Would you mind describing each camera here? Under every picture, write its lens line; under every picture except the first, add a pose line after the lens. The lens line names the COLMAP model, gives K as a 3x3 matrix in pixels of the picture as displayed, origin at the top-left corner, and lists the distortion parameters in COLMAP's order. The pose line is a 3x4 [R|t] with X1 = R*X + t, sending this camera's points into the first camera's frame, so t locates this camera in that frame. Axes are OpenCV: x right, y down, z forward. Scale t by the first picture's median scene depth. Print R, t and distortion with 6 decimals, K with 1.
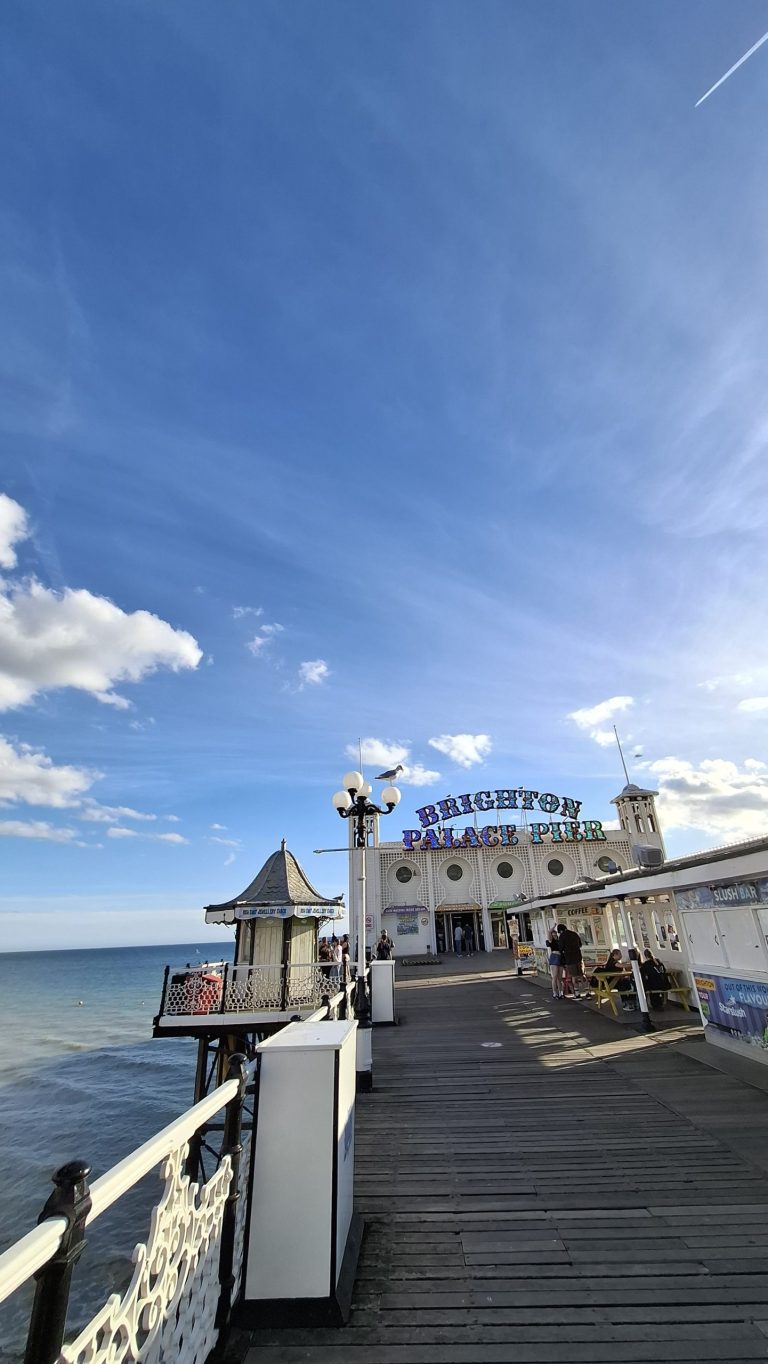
lens RADIAL K [[549.0, 0, 389.0], [0, 549.0, 685.0], [0, 0, 1]] dist [-0.003238, -0.000035]
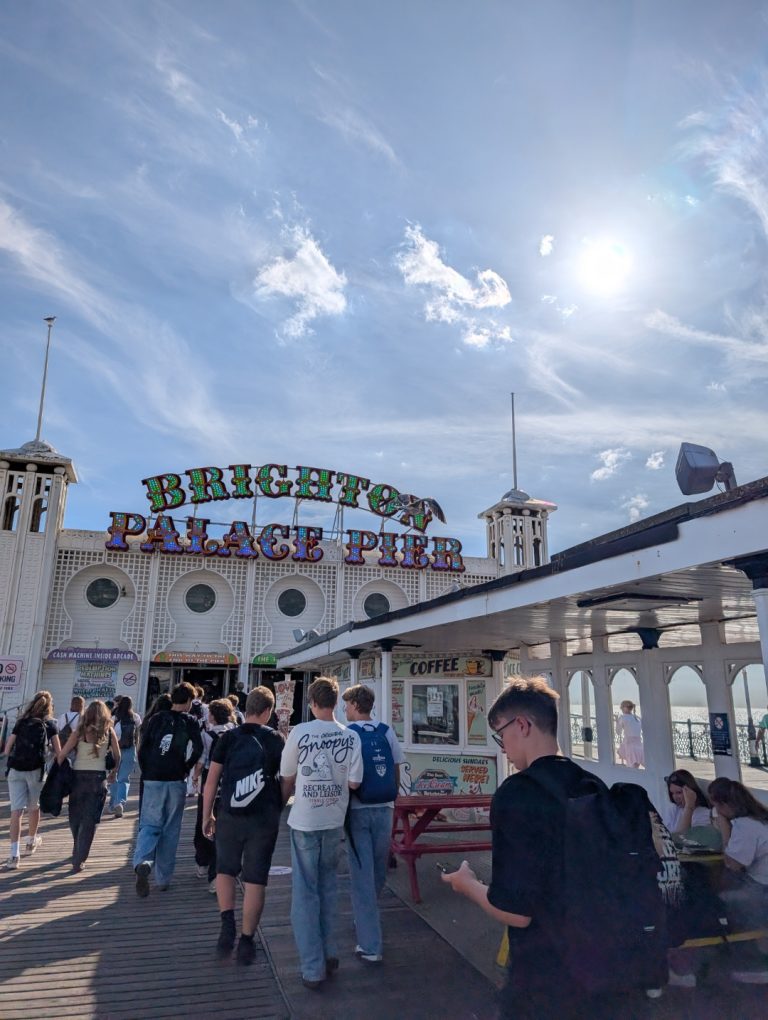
lens RADIAL K [[721.5, 0, 382.8], [0, 721.5, 509.8], [0, 0, 1]] dist [0.003828, 0.000290]
pose [[0.949174, 0.130646, 0.286356, 0.073147], [-0.174352, 0.975691, 0.132773, 0.125553], [-0.262049, -0.175951, 0.948879, 0.277841]]
